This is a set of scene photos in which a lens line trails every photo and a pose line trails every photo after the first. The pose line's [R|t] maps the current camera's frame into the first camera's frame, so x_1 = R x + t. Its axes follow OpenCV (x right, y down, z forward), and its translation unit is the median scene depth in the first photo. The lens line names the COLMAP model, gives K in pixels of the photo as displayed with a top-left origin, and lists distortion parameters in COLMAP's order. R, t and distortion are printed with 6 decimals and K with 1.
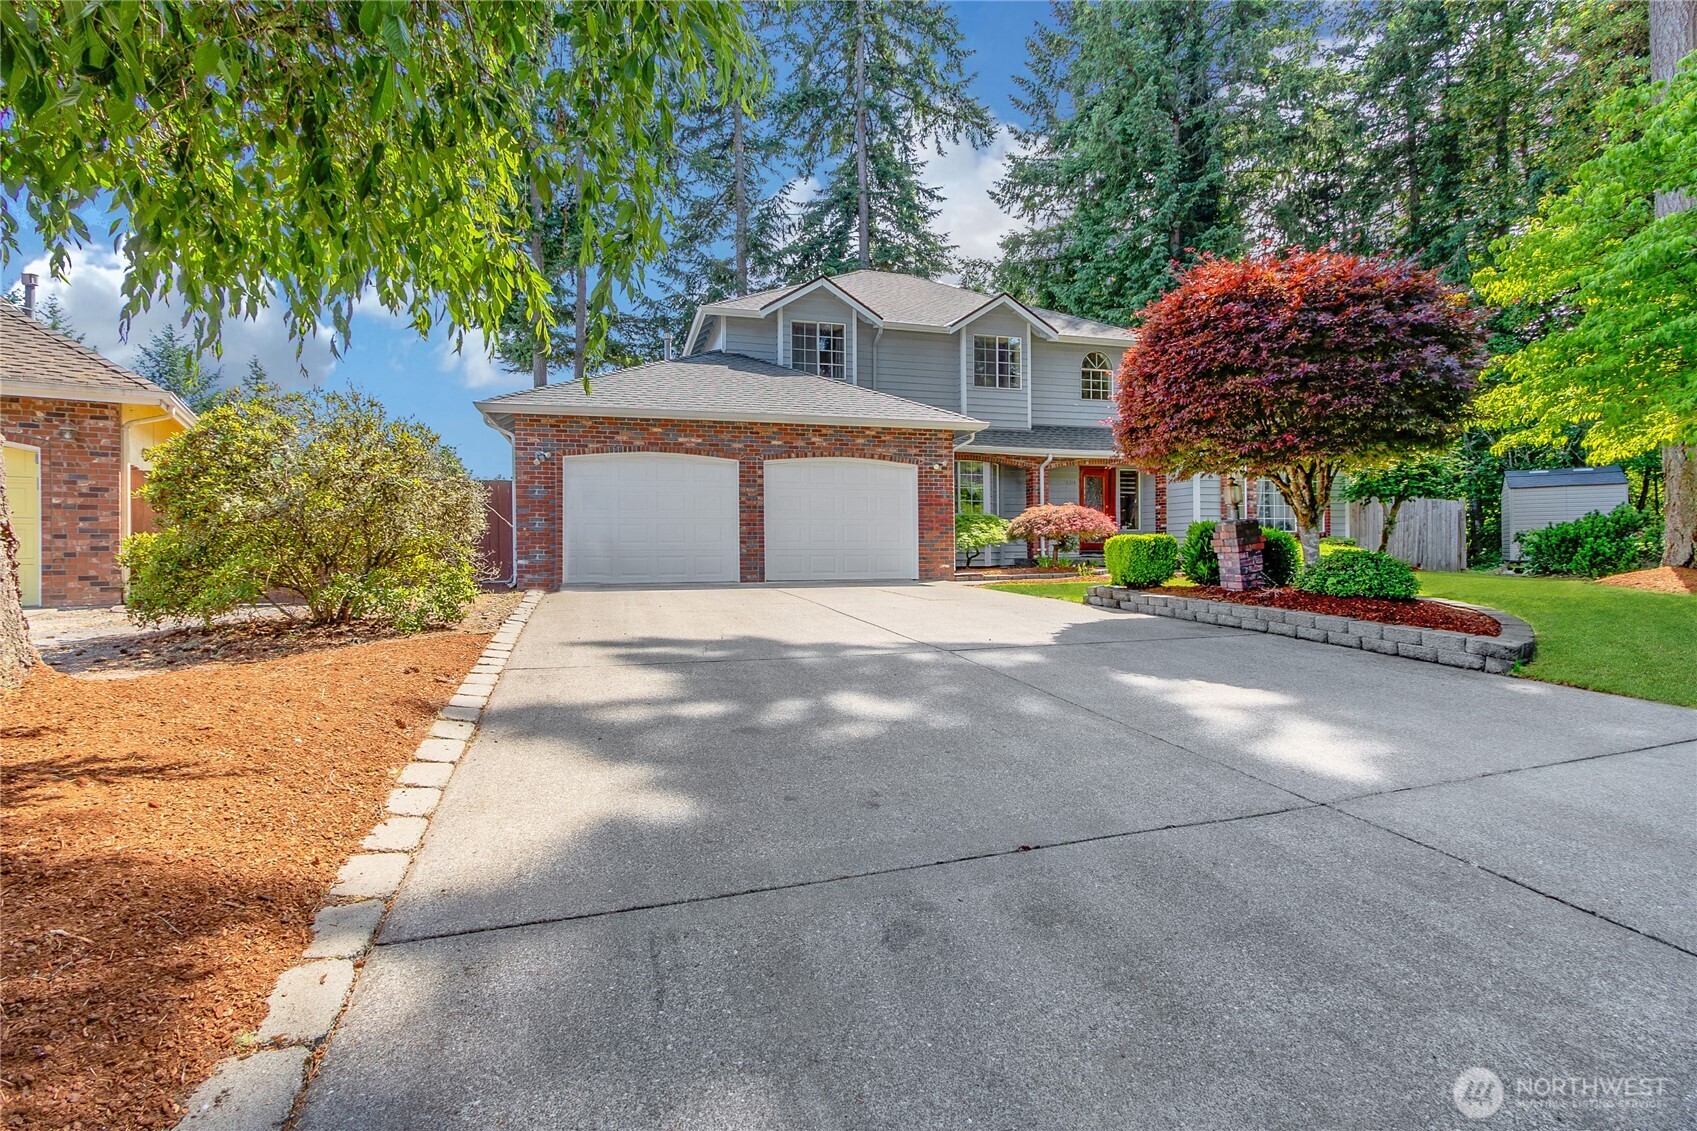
lens RADIAL K [[825.1, 0, 934.7], [0, 825.1, 538.9], [0, 0, 1]] dist [0.001122, 0.000367]
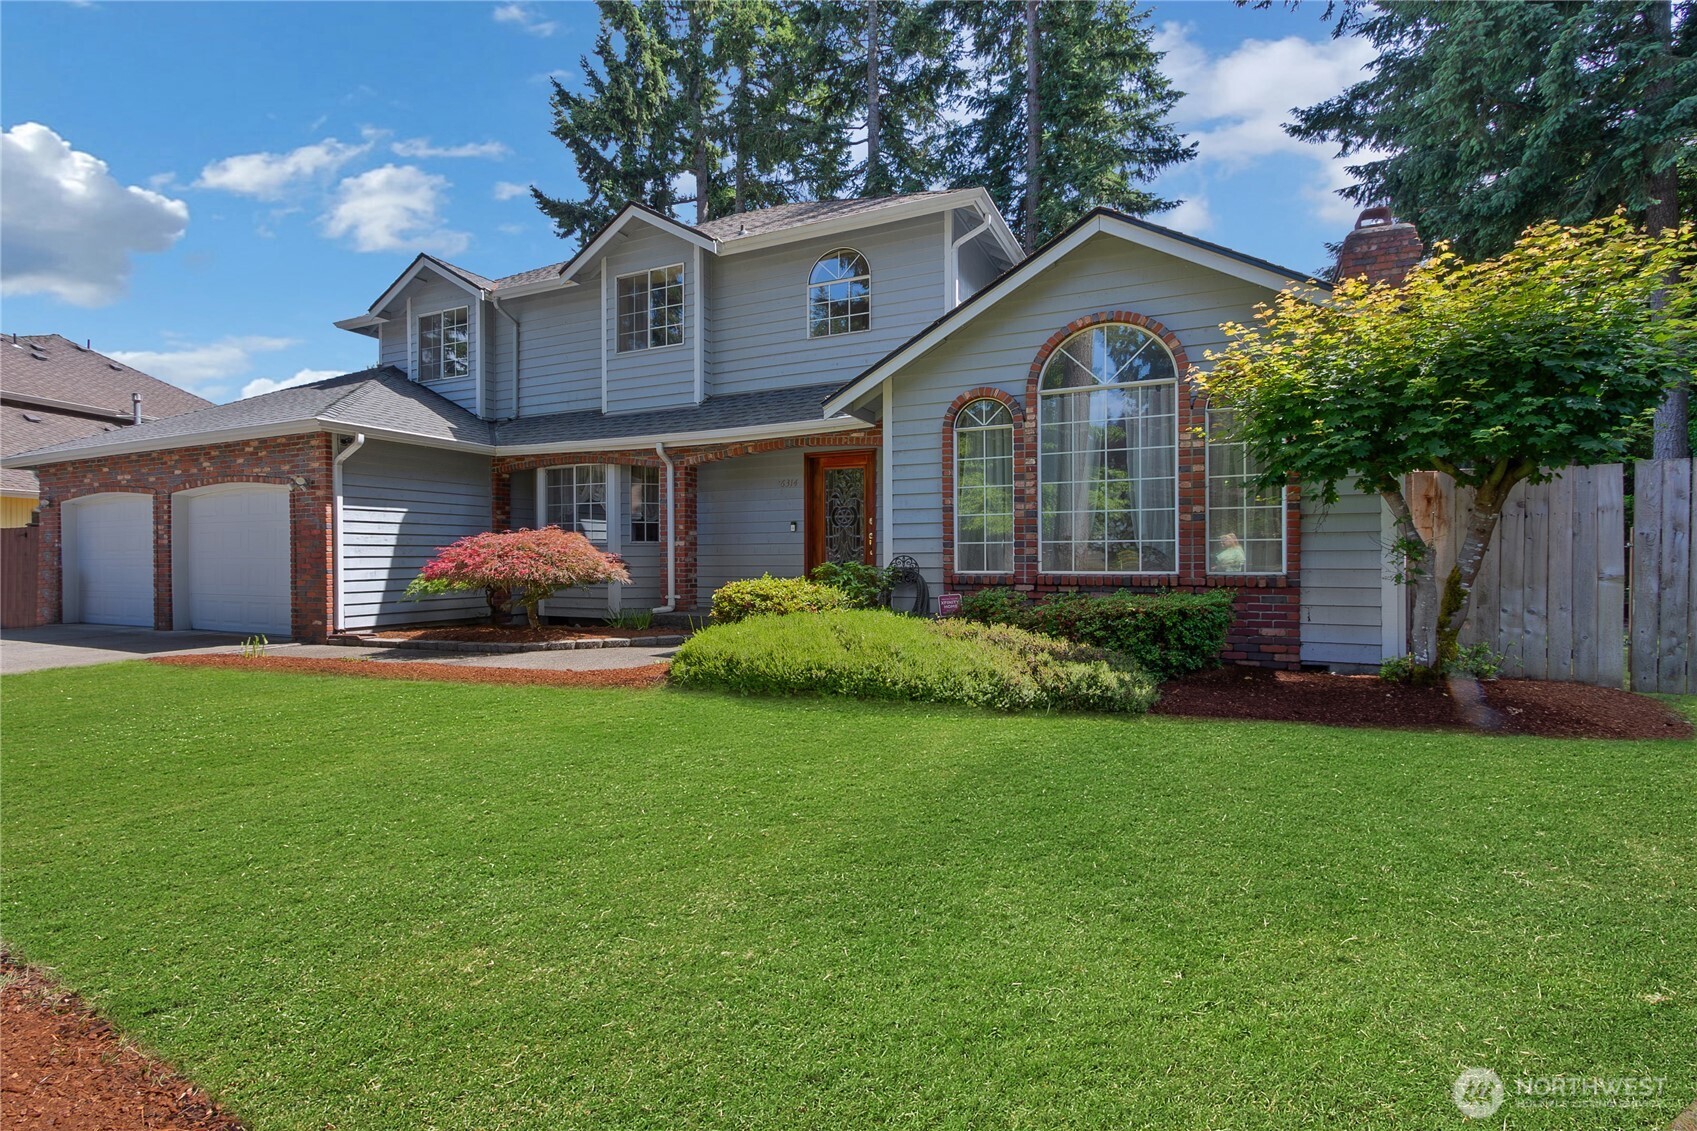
lens RADIAL K [[846.9, 0, 732.6], [0, 846.9, 560.1], [0, 0, 1]] dist [-0.000902, -0.000619]
pose [[0.676319, 0.004589, -0.736595, 0.622073], [0.005973, 0.999914, 0.011714, -0.021938], [0.736585, -0.012322, 0.676233, 0.593041]]
